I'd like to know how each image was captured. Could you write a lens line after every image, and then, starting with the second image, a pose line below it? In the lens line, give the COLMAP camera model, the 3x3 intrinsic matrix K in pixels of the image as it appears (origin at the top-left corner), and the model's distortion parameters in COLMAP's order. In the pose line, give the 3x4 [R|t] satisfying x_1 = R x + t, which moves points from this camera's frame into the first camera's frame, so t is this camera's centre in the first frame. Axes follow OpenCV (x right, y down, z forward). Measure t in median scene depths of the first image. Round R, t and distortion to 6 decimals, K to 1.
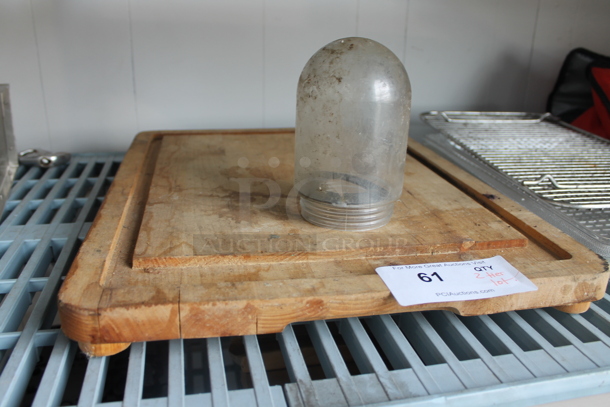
lens RADIAL K [[510.0, 0, 305.0], [0, 510.0, 203.5], [0, 0, 1]] dist [-0.150802, 0.117436]
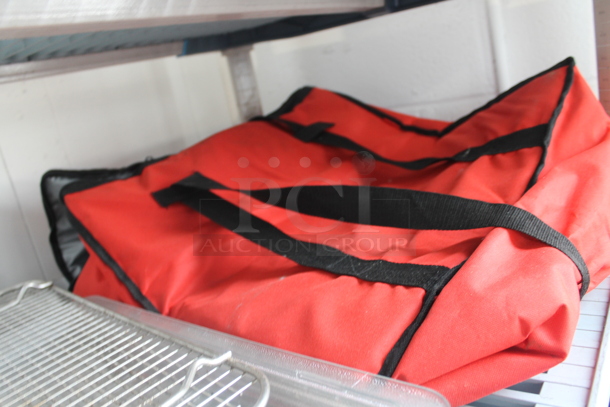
lens RADIAL K [[510.0, 0, 305.0], [0, 510.0, 203.5], [0, 0, 1]] dist [-0.150802, 0.117436]
pose [[0.724859, -0.340212, 0.599029, 0.519492], [0.439421, 0.898019, -0.021704, -0.135240], [-0.530556, 0.278958, 0.800433, 0.346799]]
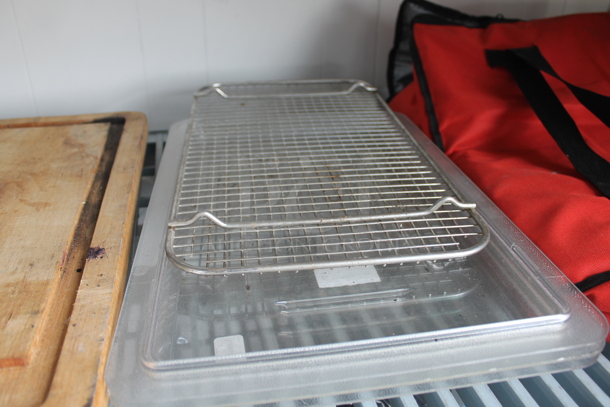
lens RADIAL K [[510.0, 0, 305.0], [0, 510.0, 203.5], [0, 0, 1]] dist [-0.150802, 0.117436]
pose [[0.999810, -0.017250, 0.009062, 0.502530], [0.015852, 0.990505, 0.136557, -0.133428], [-0.011332, -0.136387, 0.990591, 0.225340]]
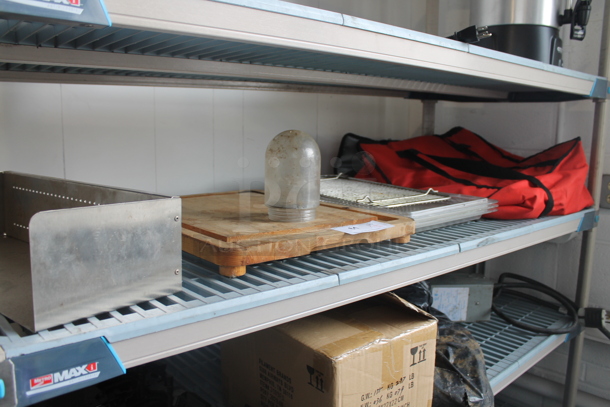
lens RADIAL K [[510.0, 0, 305.0], [0, 510.0, 203.5], [0, 0, 1]] dist [-0.150802, 0.117436]
pose [[0.874605, -0.093190, 0.475797, -0.520899], [0.181567, 0.972896, -0.143203, 0.165624], [-0.449556, 0.211635, 0.867819, -0.467018]]
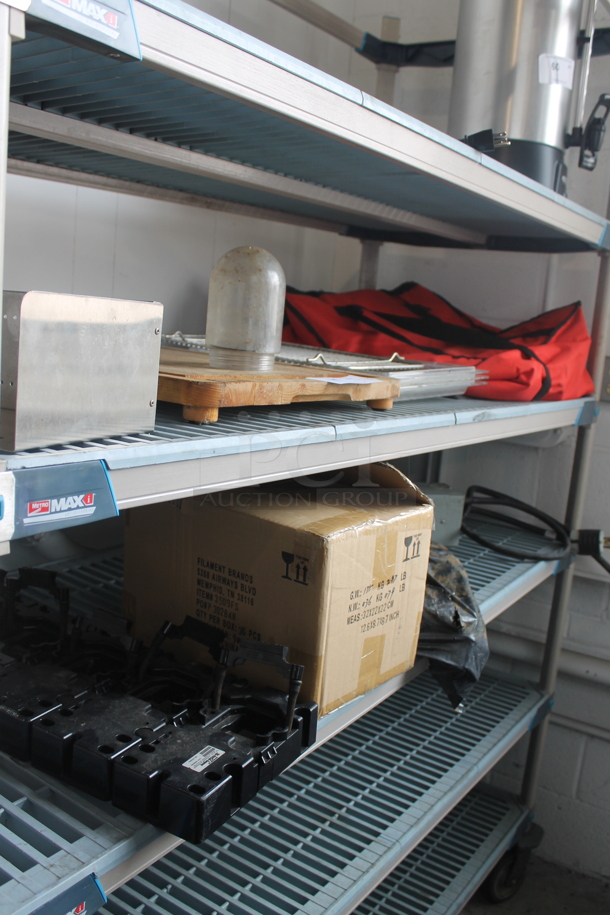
lens RADIAL K [[825.0, 0, 291.4], [0, 825.0, 454.2], [0, 0, 1]] dist [-0.110587, 0.014093]
pose [[0.745806, -0.089746, 0.660091, -0.881767], [0.177668, 0.981790, -0.067255, 0.283643], [-0.642034, 0.167436, 0.748169, -0.491297]]
